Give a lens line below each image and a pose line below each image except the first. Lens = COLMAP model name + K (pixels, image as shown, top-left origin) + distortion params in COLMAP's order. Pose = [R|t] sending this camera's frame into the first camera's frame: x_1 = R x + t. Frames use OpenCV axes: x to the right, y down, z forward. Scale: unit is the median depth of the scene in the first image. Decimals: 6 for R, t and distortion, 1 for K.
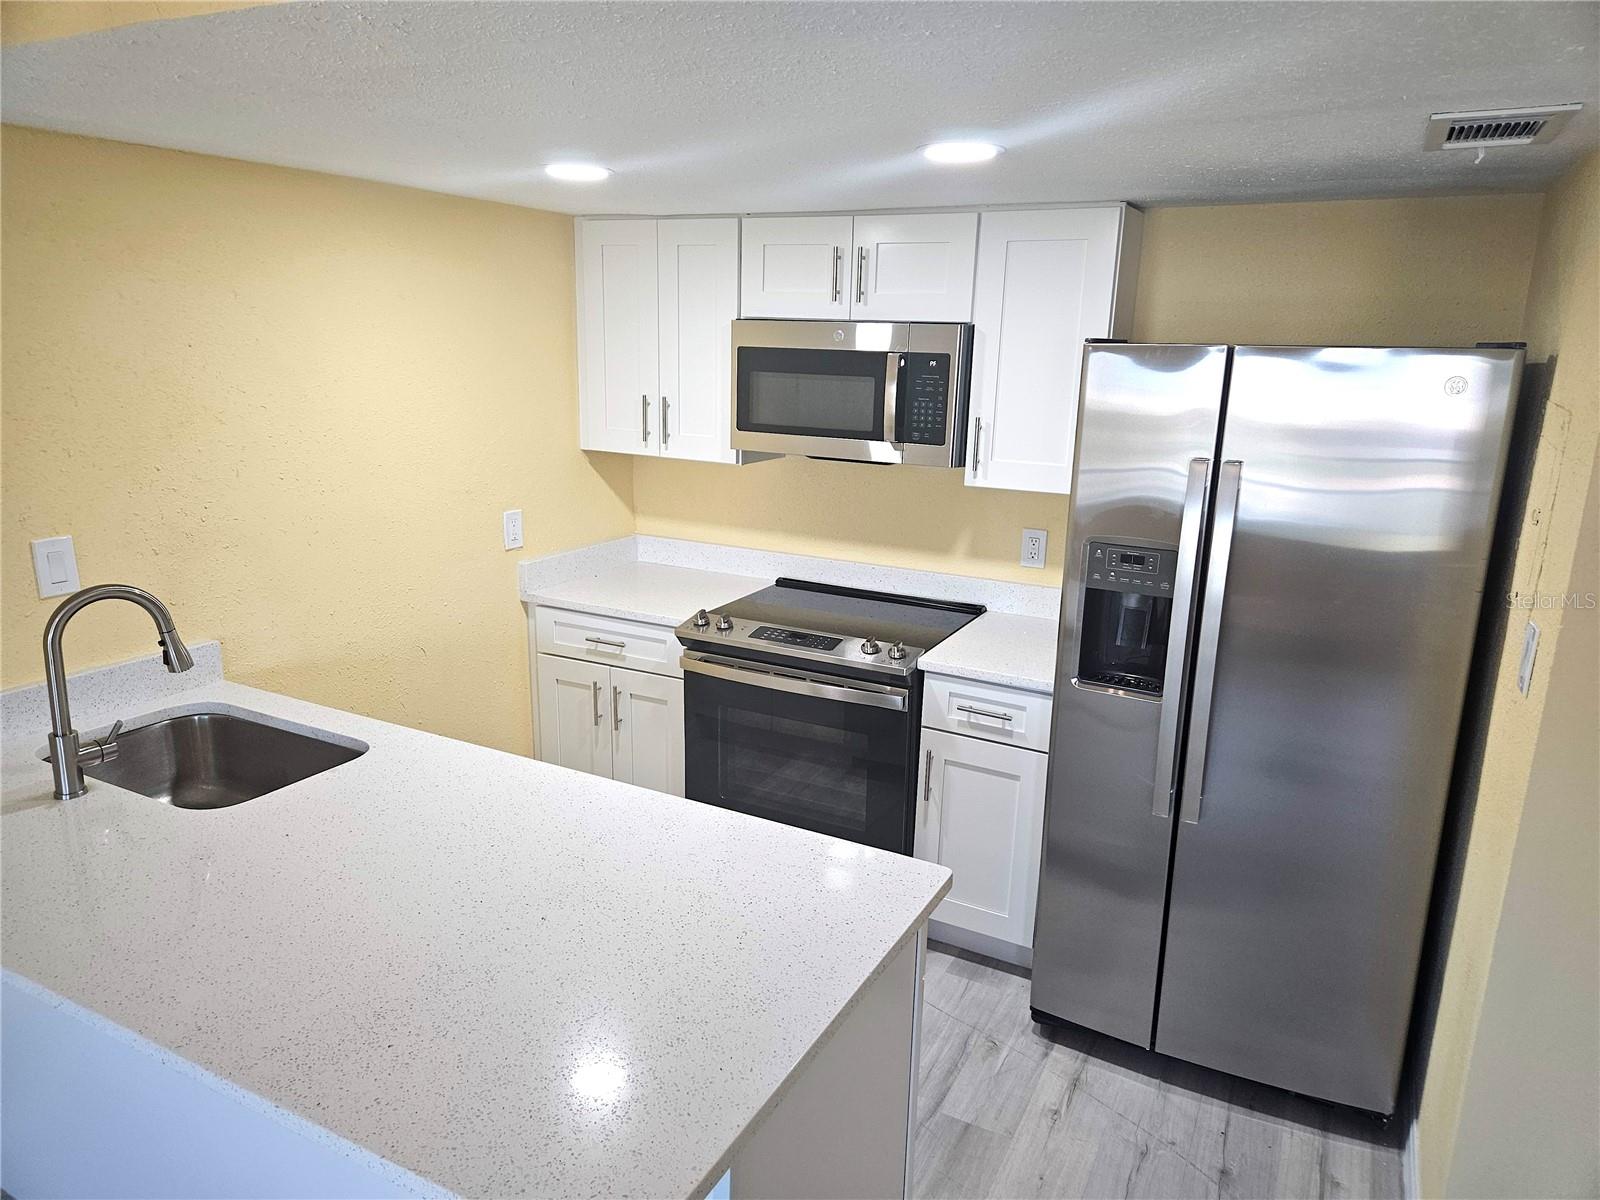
lens RADIAL K [[1066.5, 0, 805.7], [0, 1066.5, 611.0], [0, 0, 1]] dist [0.083315, -0.070582]
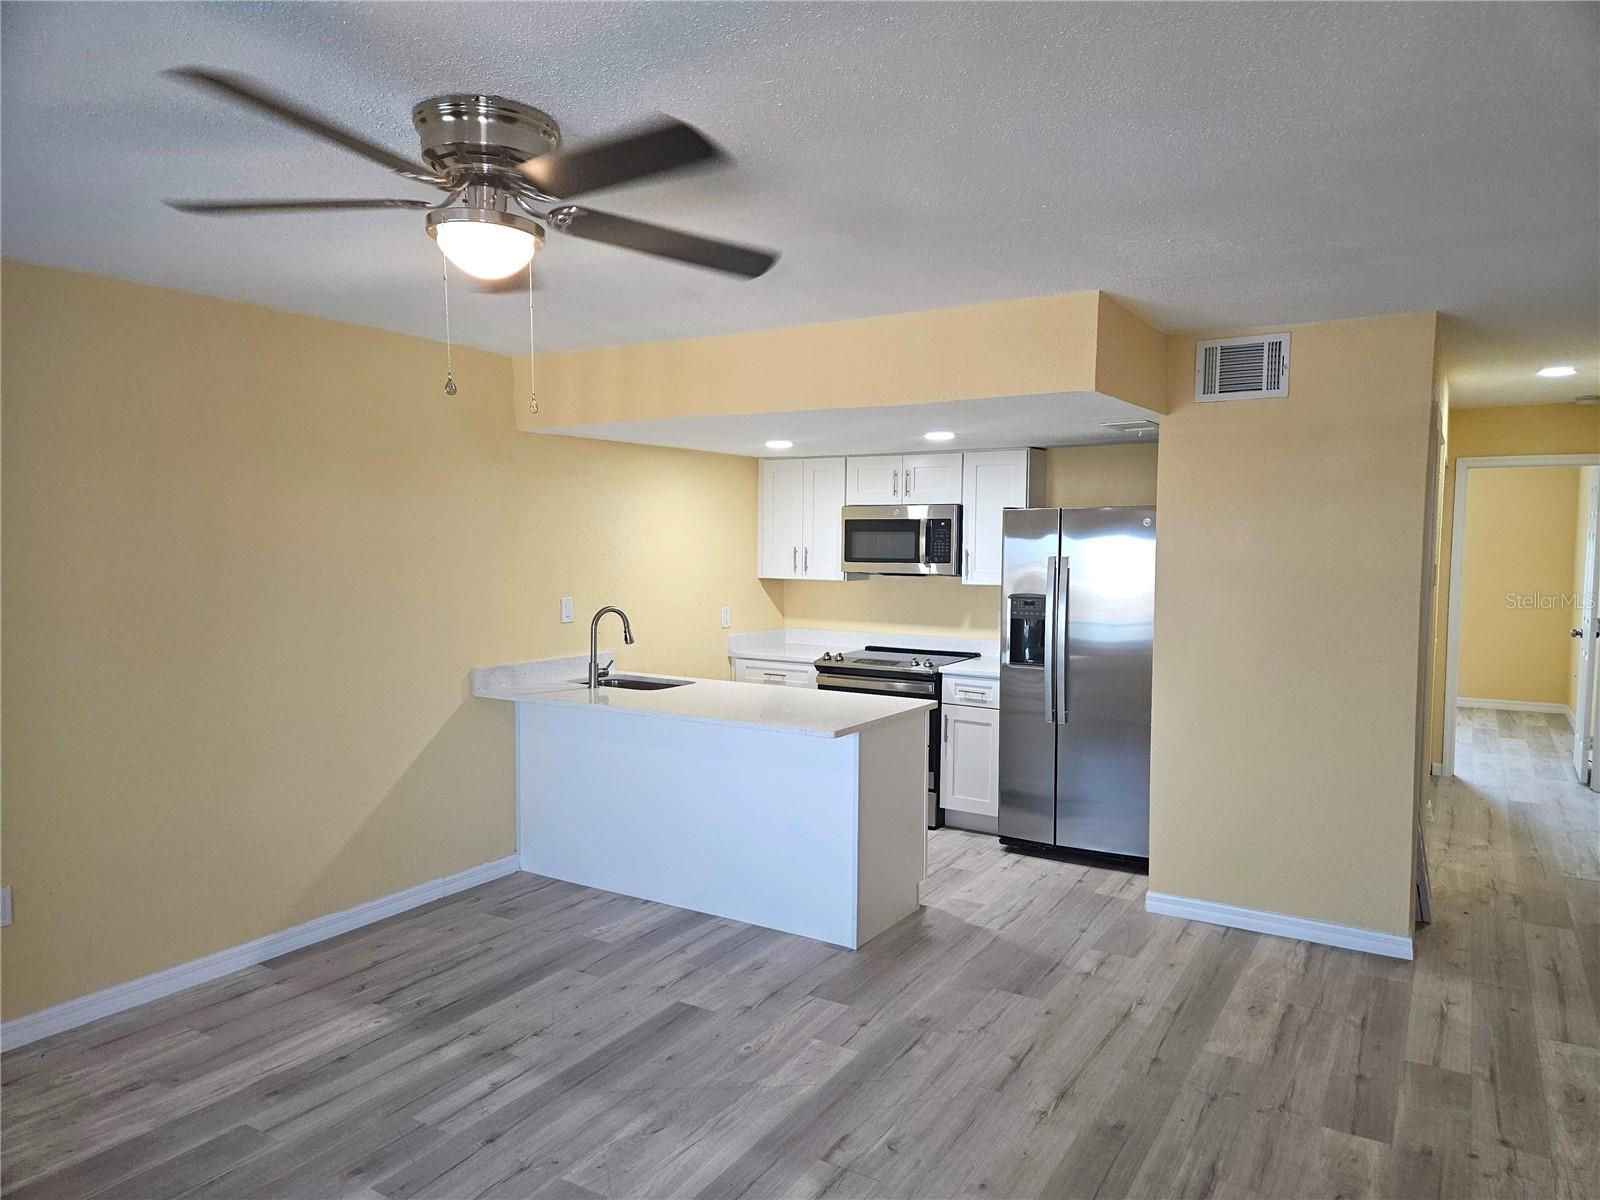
lens RADIAL K [[1061.4, 0, 807.9], [0, 1061.4, 621.3], [0, 0, 1]] dist [0.096015, -0.086623]
pose [[0.997244, -0.015450, -0.072567, 0.007270], [0.002587, 0.984724, -0.174106, 0.294088], [0.074149, 0.173439, 0.982049, -0.942061]]
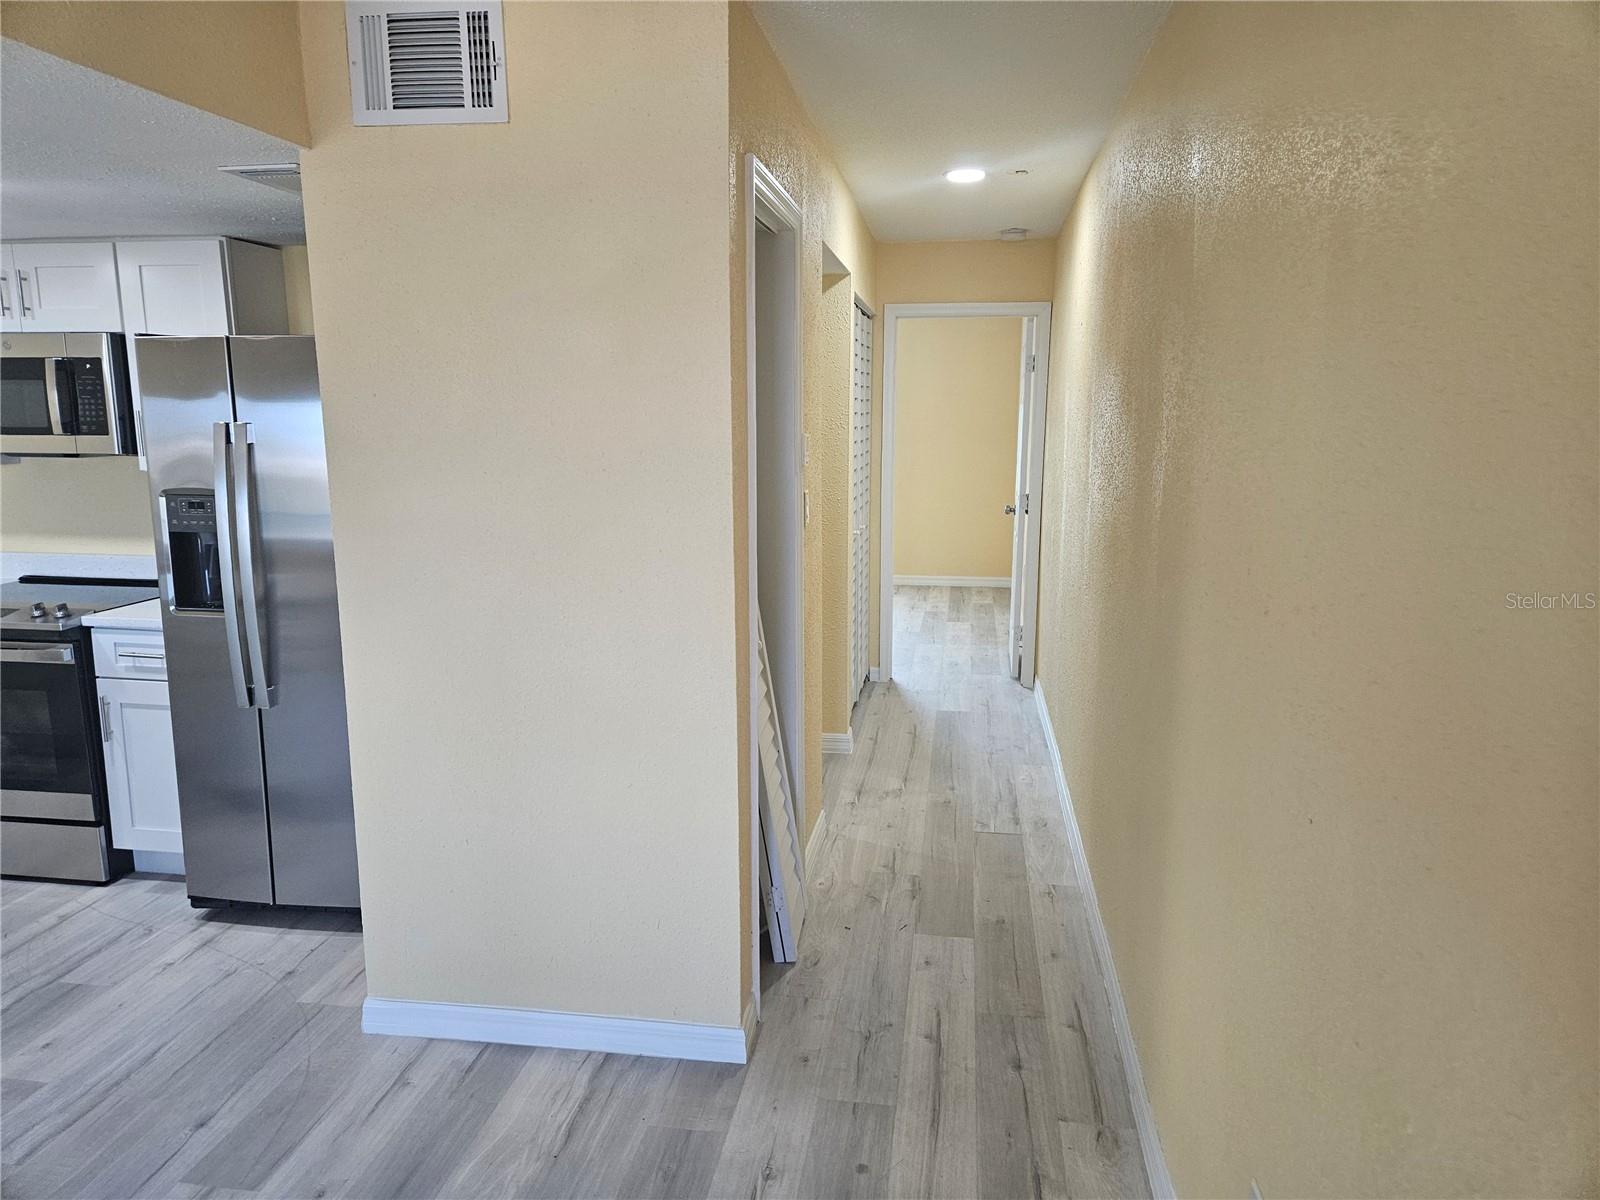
lens RADIAL K [[1073.4, 0, 800.0], [0, 1073.4, 600.0], [0, 0, 1]] dist [0.033205, -0.002980]
pose [[0.947663, -0.077082, 0.309827, 0.459422], [0.100121, 0.993216, -0.059135, 0.167641], [-0.303167, 0.087060, 0.948952, -0.333767]]
